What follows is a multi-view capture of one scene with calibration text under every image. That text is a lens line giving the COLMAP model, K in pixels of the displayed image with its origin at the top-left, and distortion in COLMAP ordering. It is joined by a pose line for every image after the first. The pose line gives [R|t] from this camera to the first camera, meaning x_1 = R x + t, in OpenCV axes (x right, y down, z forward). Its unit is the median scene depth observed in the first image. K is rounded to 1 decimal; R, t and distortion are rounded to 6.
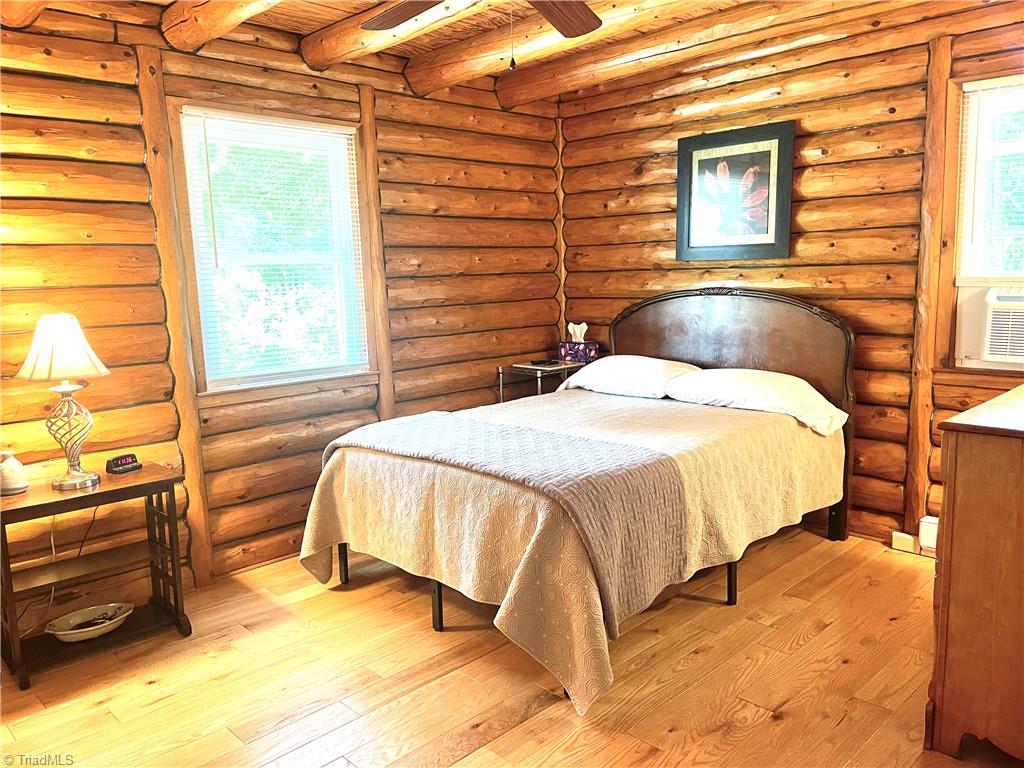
lens RADIAL K [[776.1, 0, 509.4], [0, 776.1, 386.8], [0, 0, 1]] dist [0.052578, -0.064243]
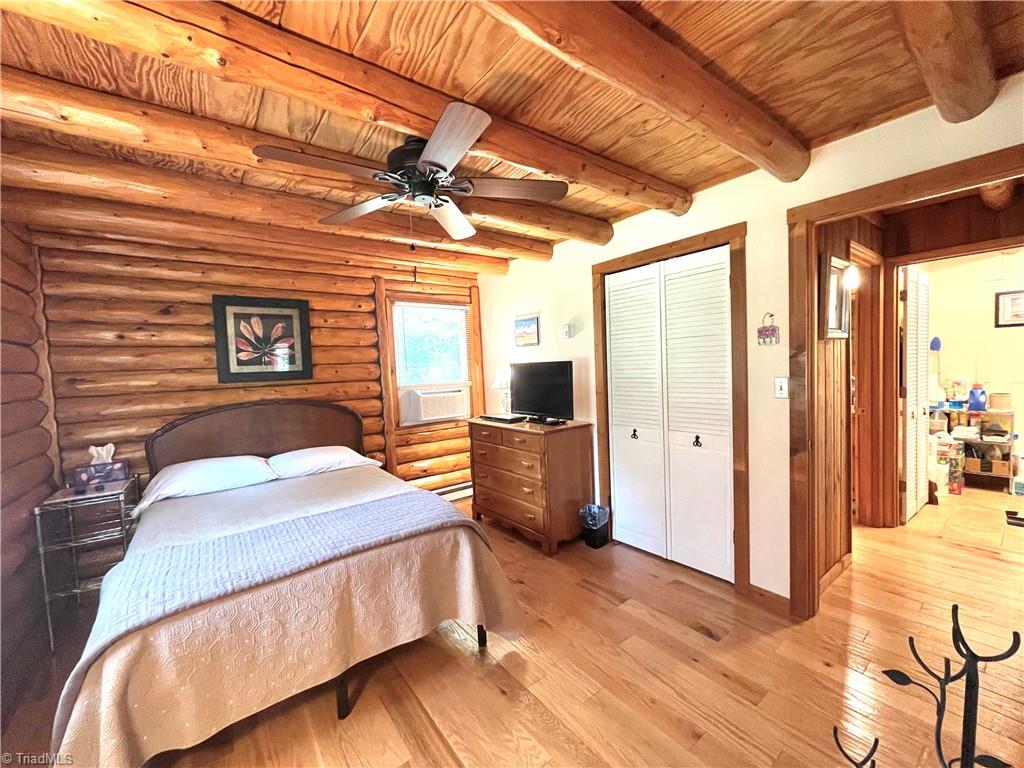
lens RADIAL K [[414.0, 0, 509.1], [0, 414.0, 386.9], [0, 0, 1]] dist [-0.001090, -0.000012]
pose [[0.125232, -0.029834, 0.991679, -0.489122], [0.185019, 0.982715, 0.006199, -0.078037], [-0.974723, 0.182703, 0.128588, 0.488685]]
